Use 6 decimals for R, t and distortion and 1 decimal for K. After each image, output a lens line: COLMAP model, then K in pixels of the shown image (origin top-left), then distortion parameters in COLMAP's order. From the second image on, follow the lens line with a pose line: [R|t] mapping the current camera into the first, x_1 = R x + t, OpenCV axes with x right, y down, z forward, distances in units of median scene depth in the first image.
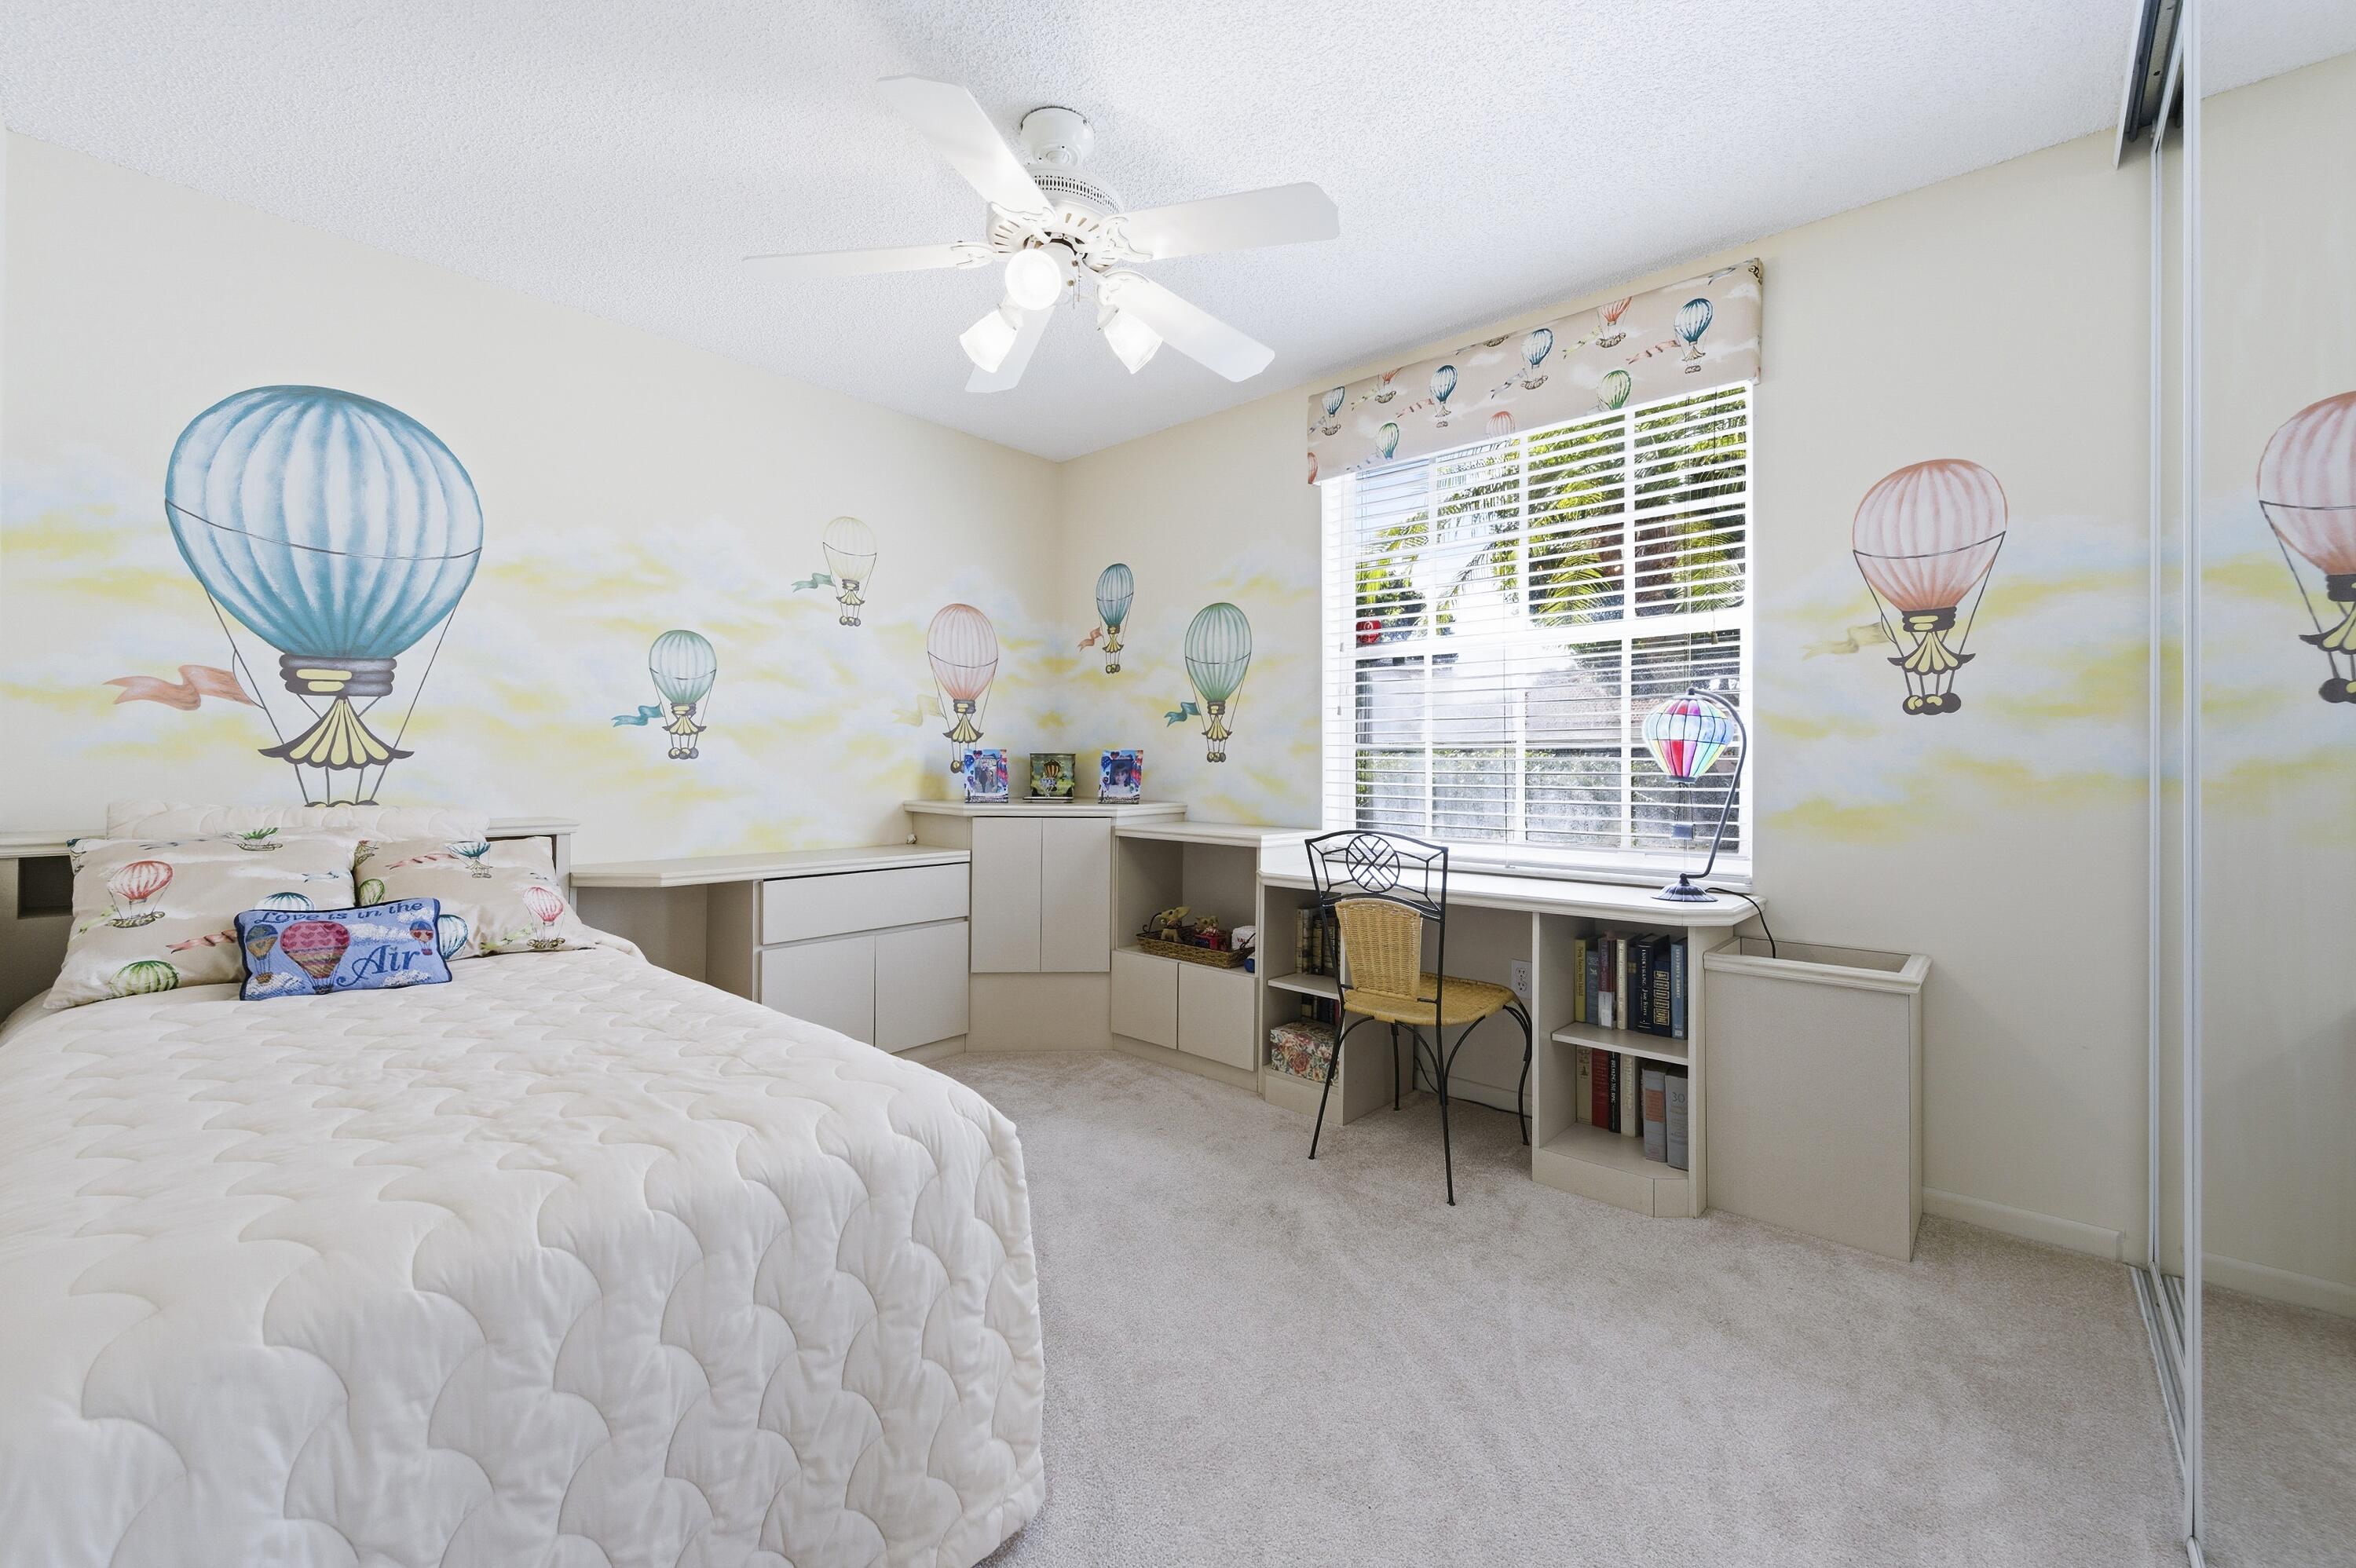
lens RADIAL K [[940.6, 0, 1180.6], [0, 940.6, 744.6], [0, 0, 1]] dist [0.000623, -0.000023]
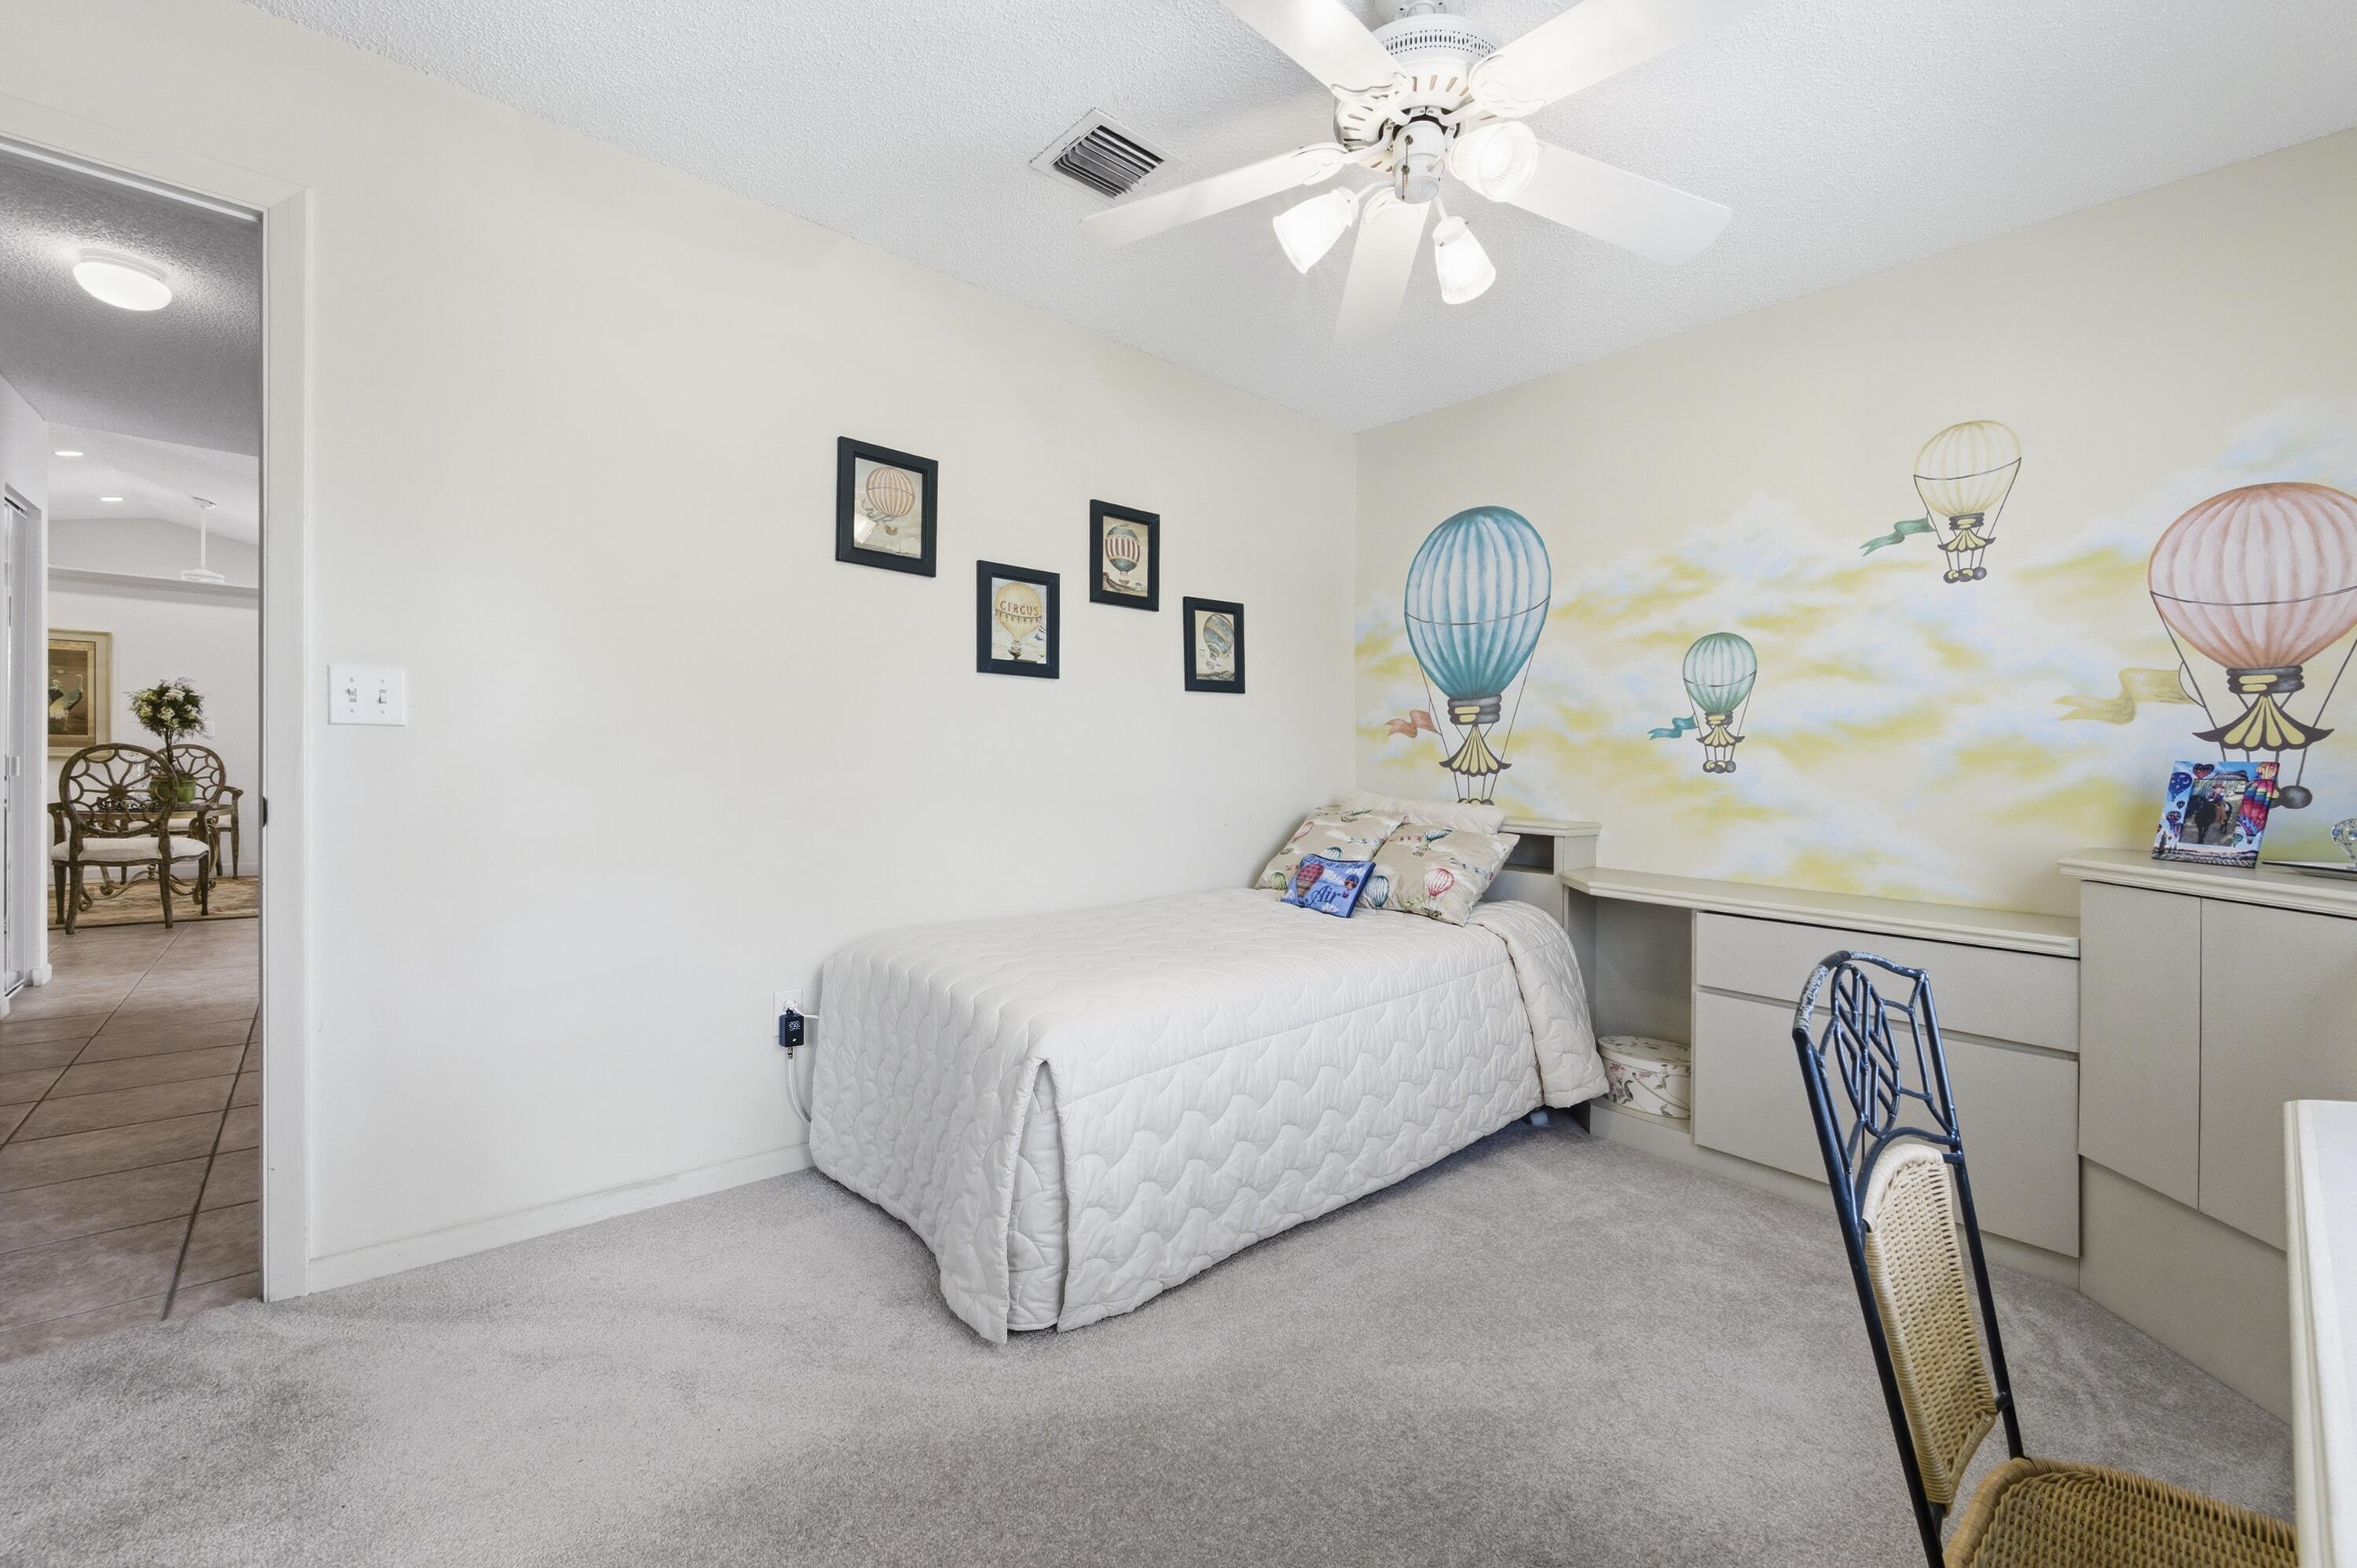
lens RADIAL K [[957.9, 0, 1193.1], [0, 957.9, 768.7], [0, 0, 1]] dist [-0.001072, -0.000417]
pose [[-0.125899, -0.001187, -0.992042, 0.568758], [-0.003515, 0.999994, -0.000750, 0.016973], [0.992037, 0.003393, -0.125902, 0.741392]]
